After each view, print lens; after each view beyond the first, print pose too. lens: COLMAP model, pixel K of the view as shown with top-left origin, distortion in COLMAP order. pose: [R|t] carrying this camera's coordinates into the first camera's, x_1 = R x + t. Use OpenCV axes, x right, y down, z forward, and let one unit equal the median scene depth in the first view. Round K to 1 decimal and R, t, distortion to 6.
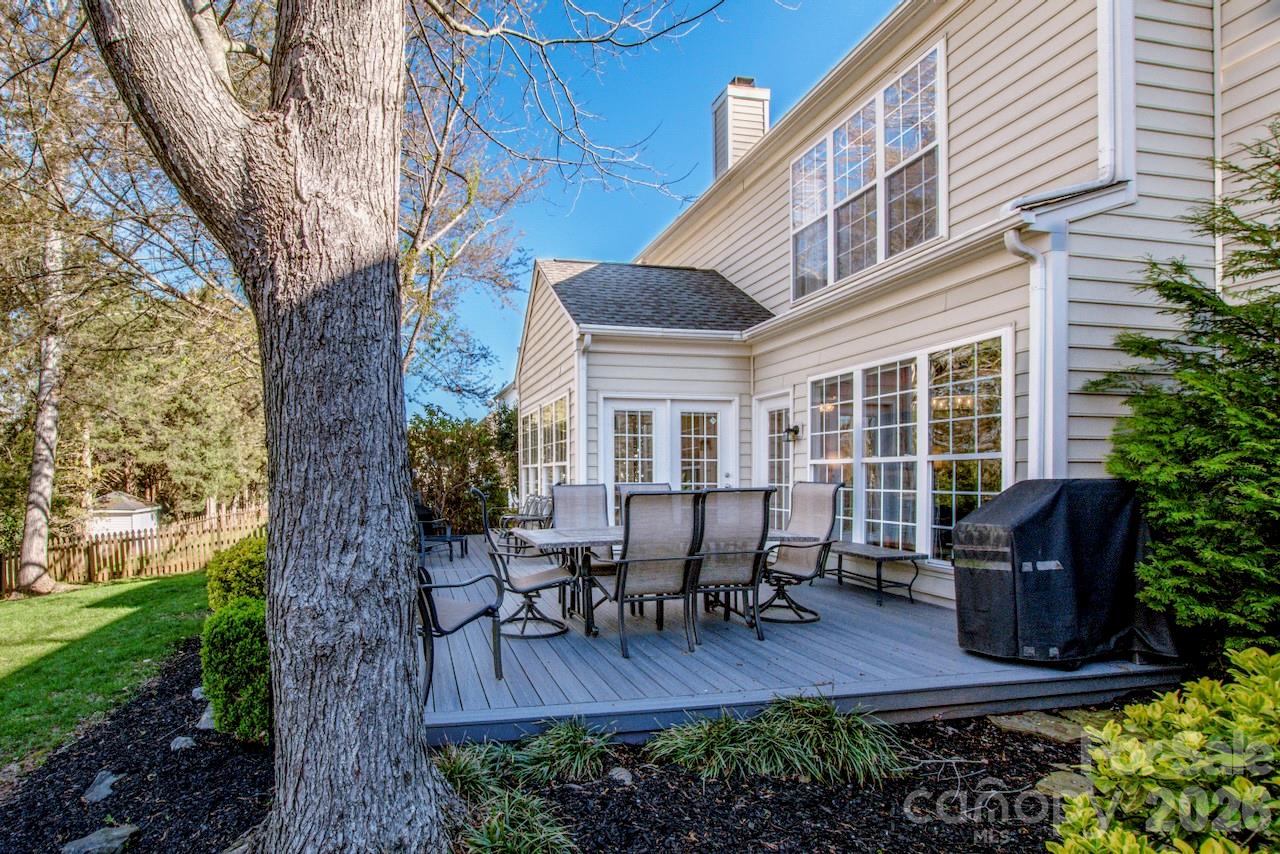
lens RADIAL K [[585.2, 0, 547.5], [0, 585.2, 468.4], [0, 0, 1]] dist [-0.024863, 0.000432]
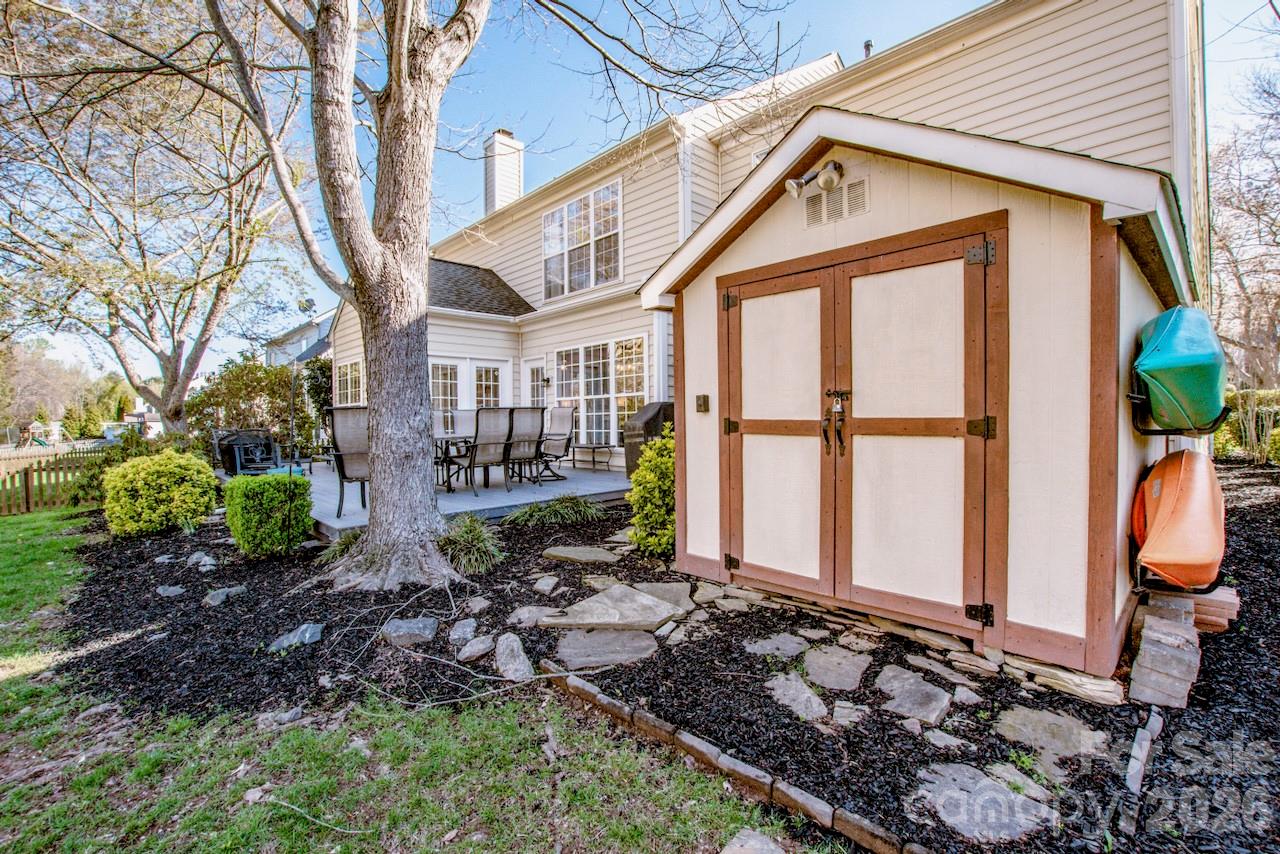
lens RADIAL K [[580.2, 0, 640.2], [0, 580.2, 433.2], [0, 0, 1]] dist [-0.033523, -0.000038]
pose [[0.822531, -0.021850, 0.568300, -0.327807], [0.012626, 0.999717, 0.020162, 0.060328], [-0.568580, -0.009409, 0.822574, -0.558590]]
